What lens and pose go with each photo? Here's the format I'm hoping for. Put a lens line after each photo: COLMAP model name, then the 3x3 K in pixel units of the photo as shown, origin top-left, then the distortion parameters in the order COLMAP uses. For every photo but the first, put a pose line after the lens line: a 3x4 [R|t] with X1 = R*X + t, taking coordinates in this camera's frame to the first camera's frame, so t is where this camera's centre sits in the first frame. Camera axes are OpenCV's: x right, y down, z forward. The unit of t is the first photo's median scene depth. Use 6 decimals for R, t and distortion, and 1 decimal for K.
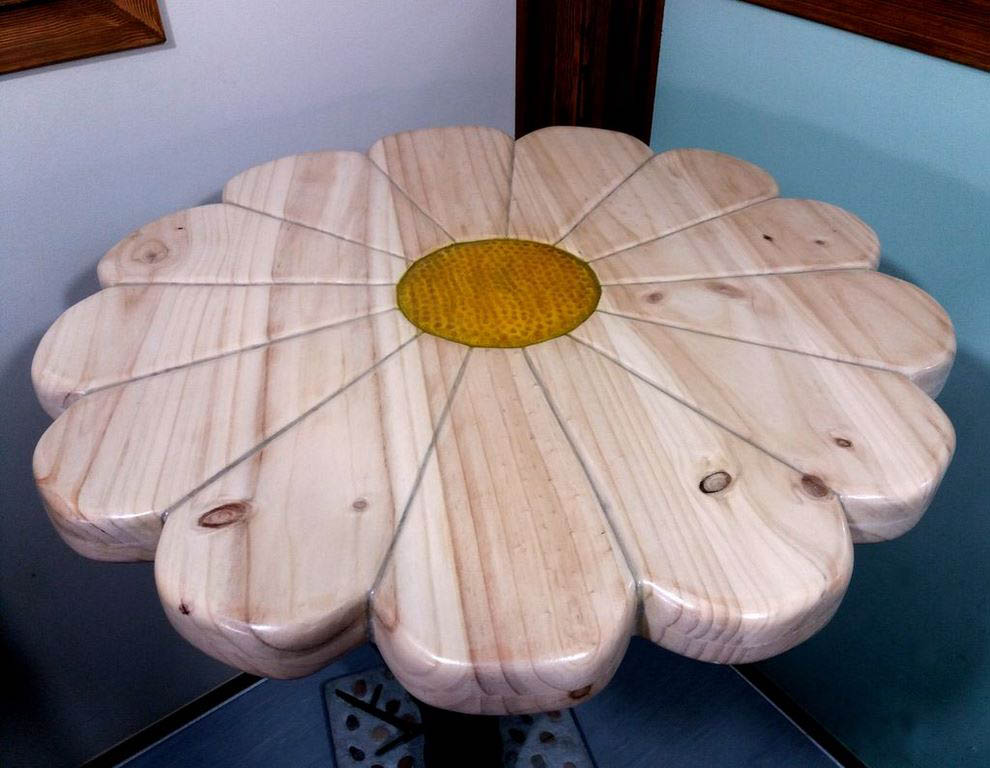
lens RADIAL K [[824.2, 0, 499.9], [0, 824.2, 406.6], [0, 0, 1]] dist [0.014168, -0.006441]
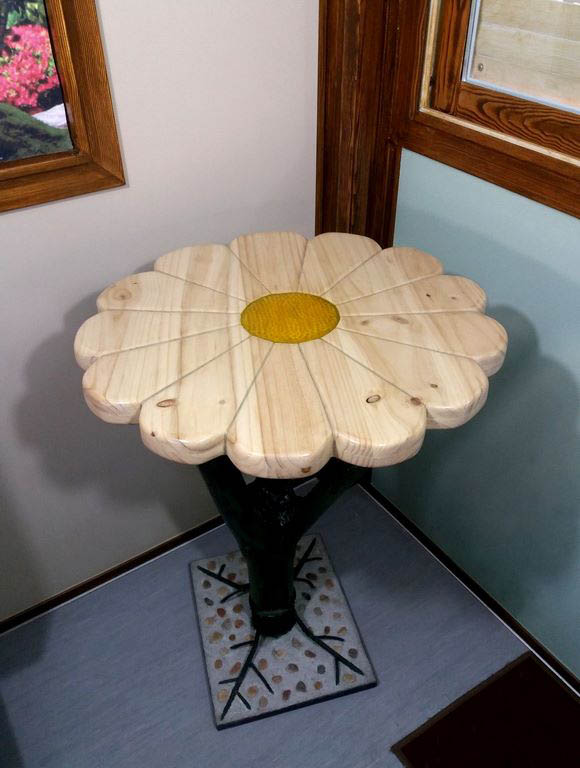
lens RADIAL K [[640.4, 0, 289.2], [0, 640.4, 421.1], [0, 0, 1]] dist [0.072715, -0.112875]
pose [[0.998173, 0.033984, -0.049949, 0.087545], [-0.034238, 0.999405, -0.004234, 0.128451], [0.049776, 0.005937, 0.998743, -0.622078]]
